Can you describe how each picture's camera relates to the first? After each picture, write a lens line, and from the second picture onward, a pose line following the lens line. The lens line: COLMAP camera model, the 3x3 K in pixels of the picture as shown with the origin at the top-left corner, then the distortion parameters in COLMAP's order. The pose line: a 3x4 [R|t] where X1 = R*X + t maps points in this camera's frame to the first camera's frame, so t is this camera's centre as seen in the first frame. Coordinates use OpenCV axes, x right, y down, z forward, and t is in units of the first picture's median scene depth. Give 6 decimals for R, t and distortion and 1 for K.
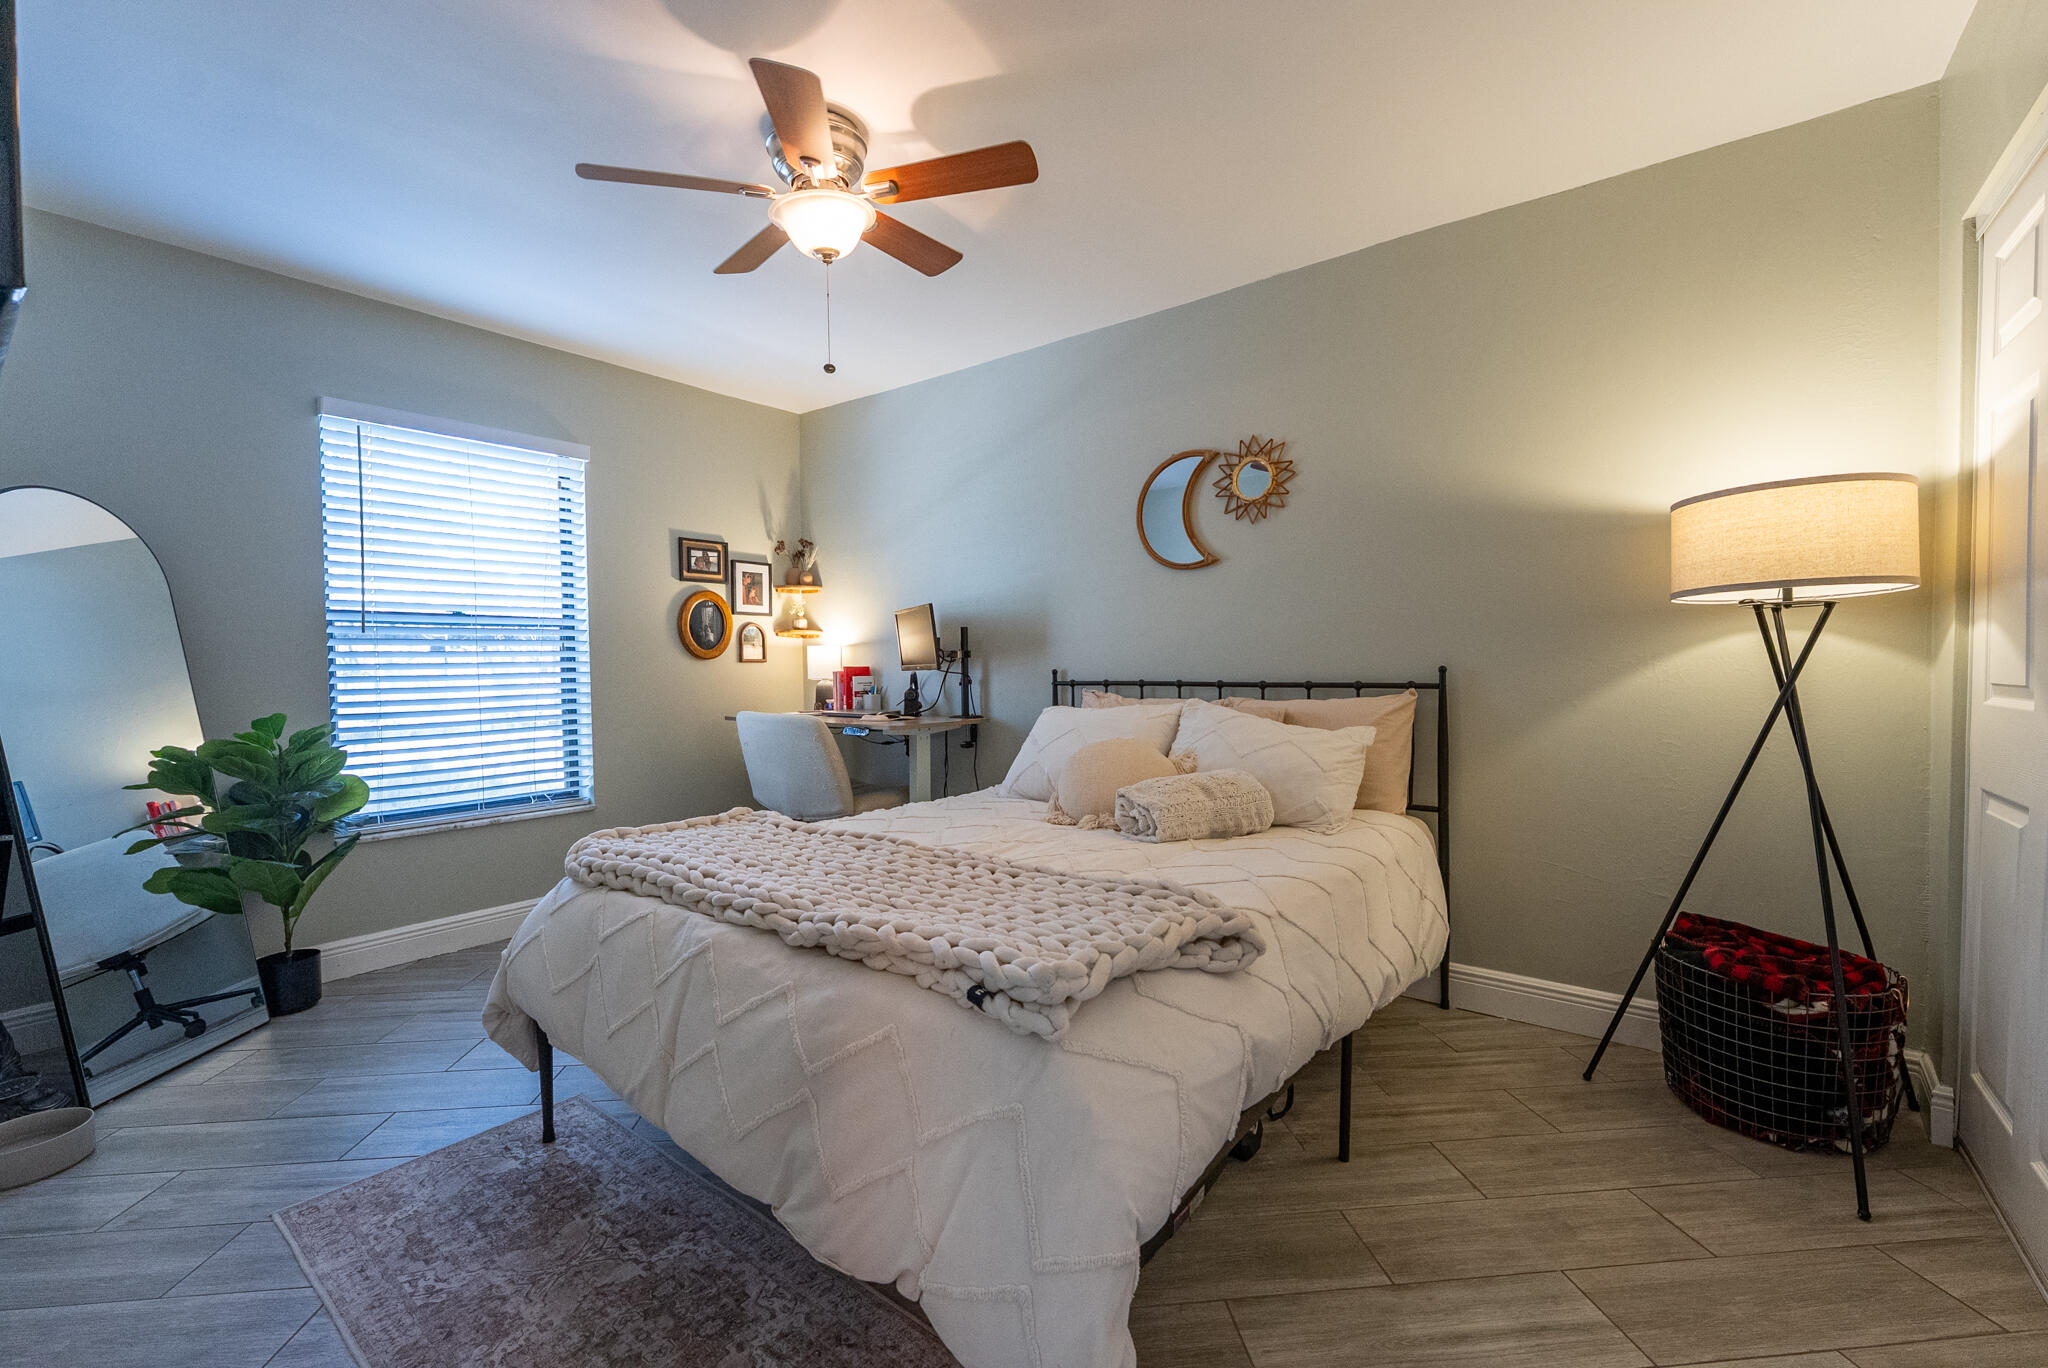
lens RADIAL K [[842.7, 0, 1024.0], [0, 842.7, 684.0], [0, 0, 1]] dist [-0.000310, -0.000040]
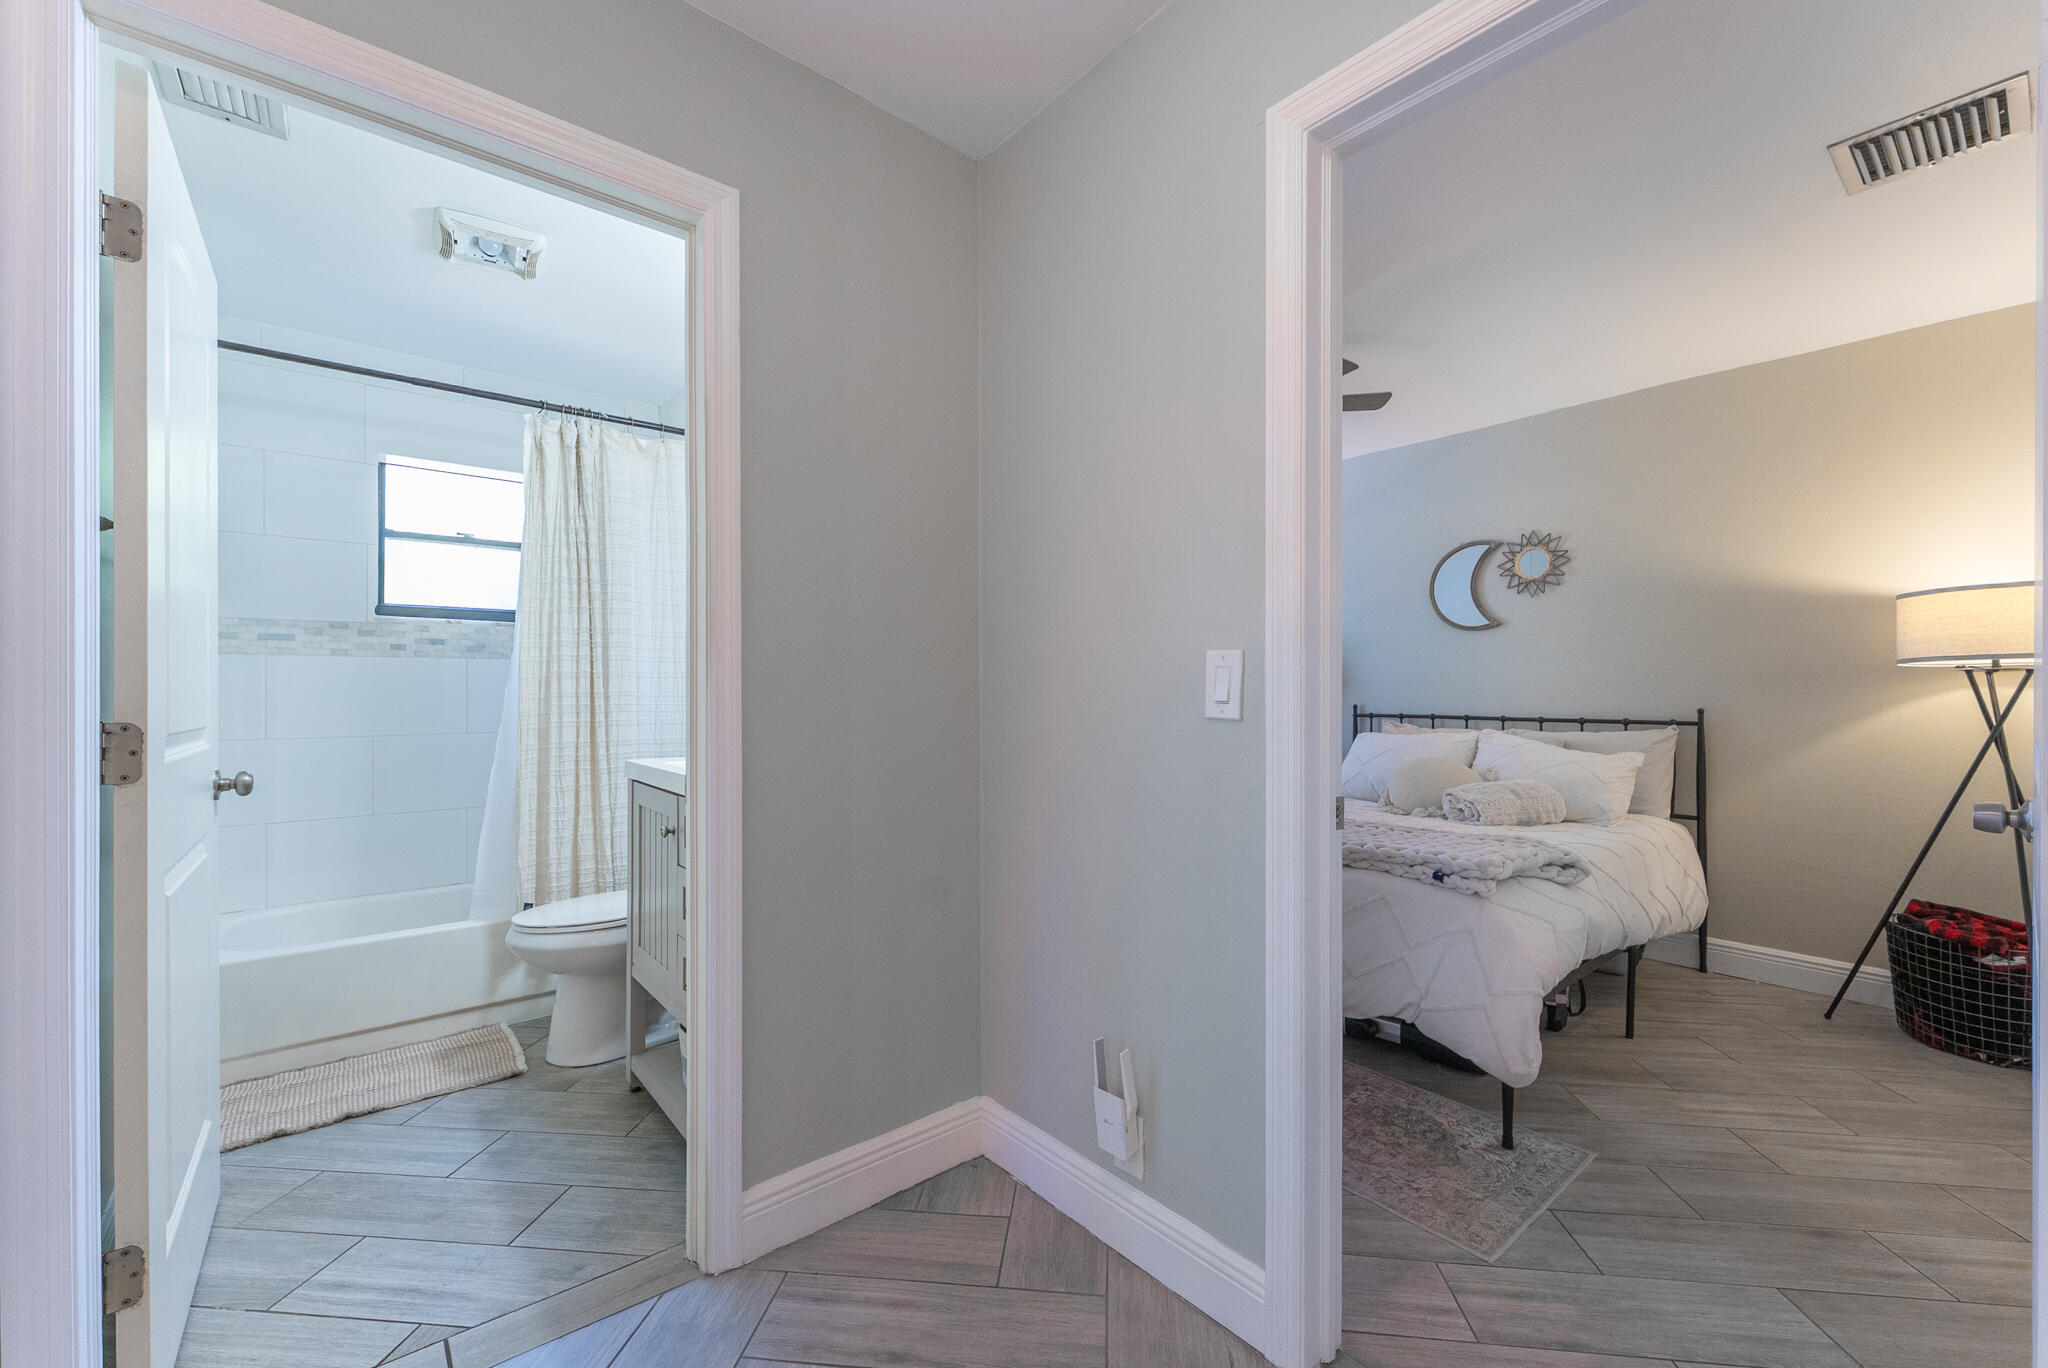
lens RADIAL K [[821.3, 0, 1025.2], [0, 821.3, 689.4], [0, 0, 1]] dist [0.001669, 0.000239]
pose [[0.976579, 0.011993, -0.214824, -0.317053], [-0.017458, 0.999570, -0.023559, -0.002992], [0.214449, 0.026757, 0.976369, -0.589988]]
